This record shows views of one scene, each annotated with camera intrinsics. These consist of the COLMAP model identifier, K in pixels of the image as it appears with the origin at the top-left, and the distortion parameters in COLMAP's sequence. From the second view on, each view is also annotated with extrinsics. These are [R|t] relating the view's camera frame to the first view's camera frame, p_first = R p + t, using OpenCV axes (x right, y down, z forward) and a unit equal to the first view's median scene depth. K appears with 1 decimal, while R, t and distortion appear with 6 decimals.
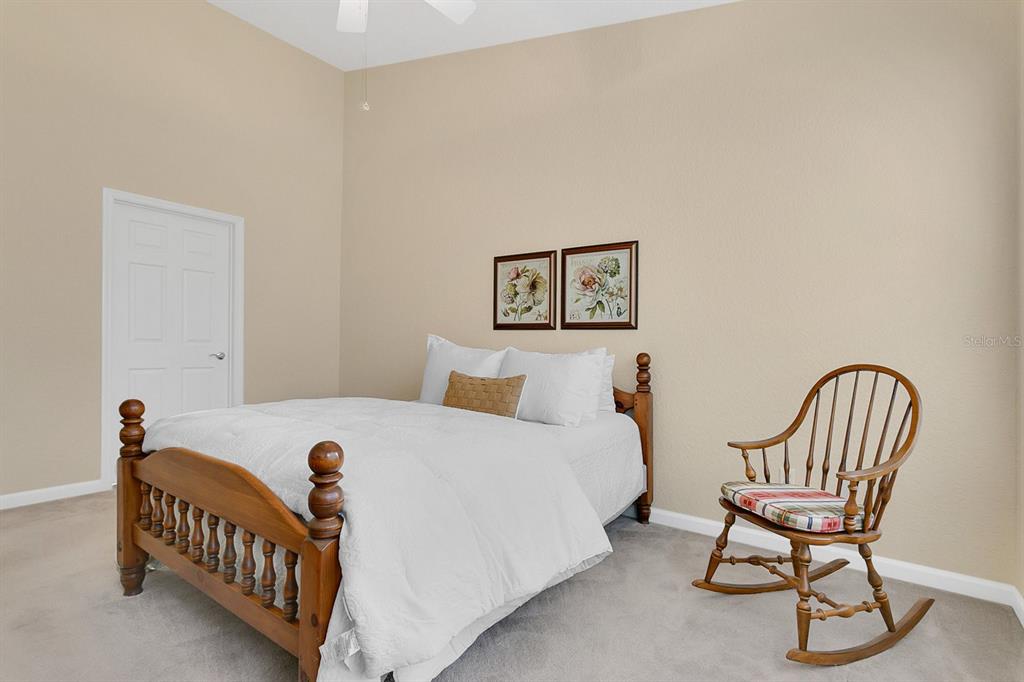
lens RADIAL K [[497.0, 0, 511.6], [0, 497.0, 337.5], [0, 0, 1]] dist [0.022382, 0.000323]
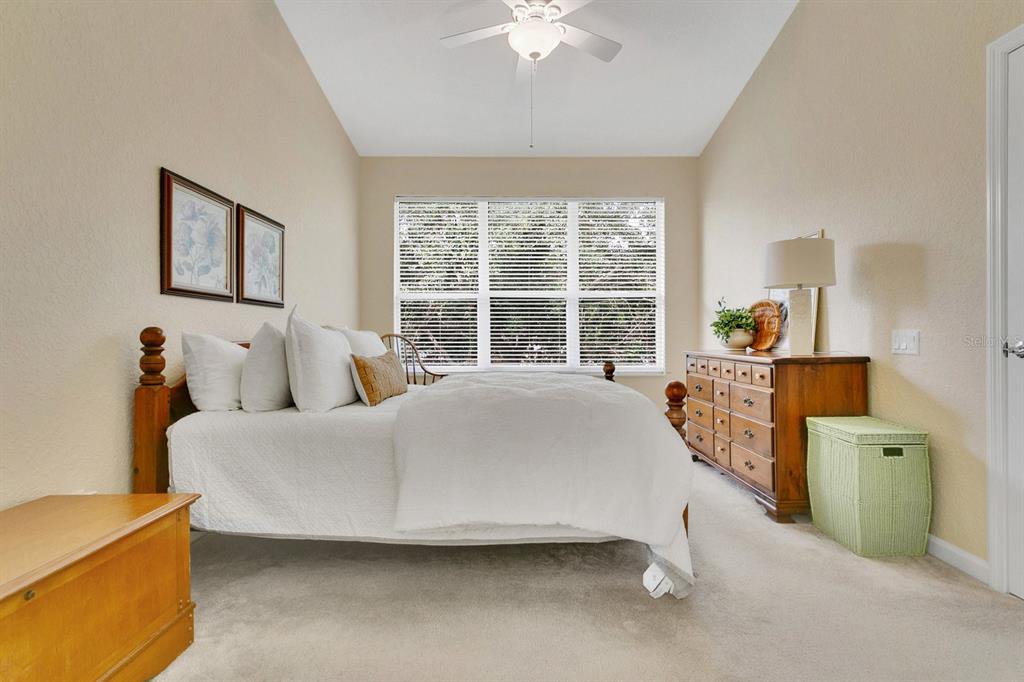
lens RADIAL K [[497.0, 0, 511.6], [0, 497.0, 337.5], [0, 0, 1]] dist [0.022382, 0.000323]
pose [[-0.580429, -0.021669, 0.814023, -0.800119], [-0.023735, 0.999671, 0.009688, 0.021029], [-0.813965, -0.013698, -0.580752, 1.076536]]
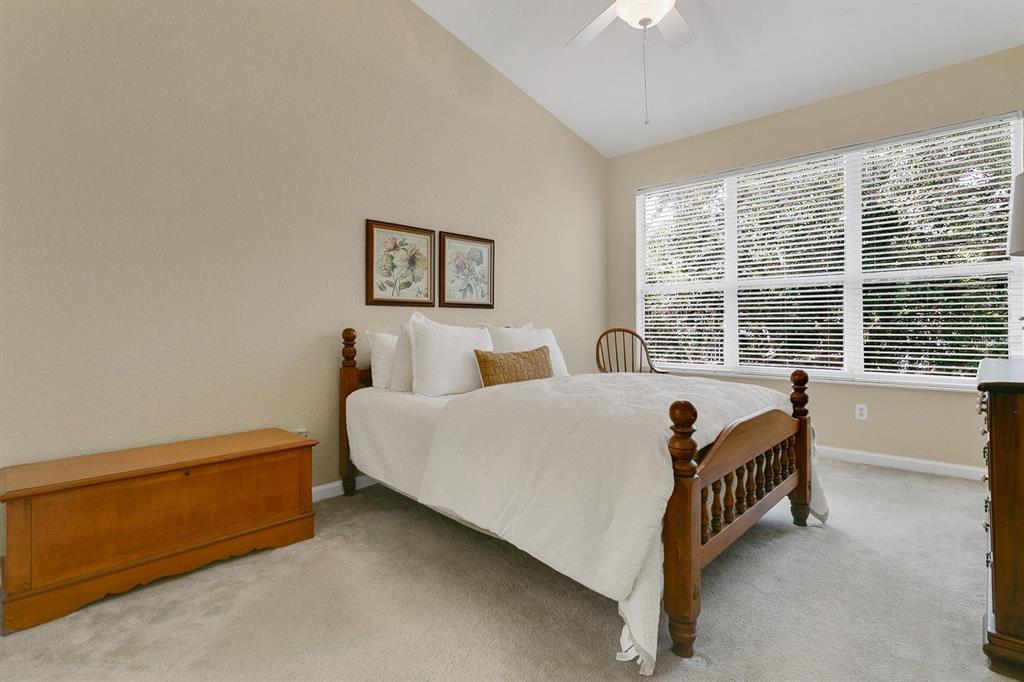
lens RADIAL K [[496.3, 0, 510.0], [0, 496.3, 327.1], [0, 0, 1]] dist [0.000480, 0.000024]
pose [[0.143735, -0.023863, 0.989328, -0.897684], [-0.010023, 0.999623, 0.025568, -0.002169], [-0.989565, -0.013591, 0.143442, 0.679056]]
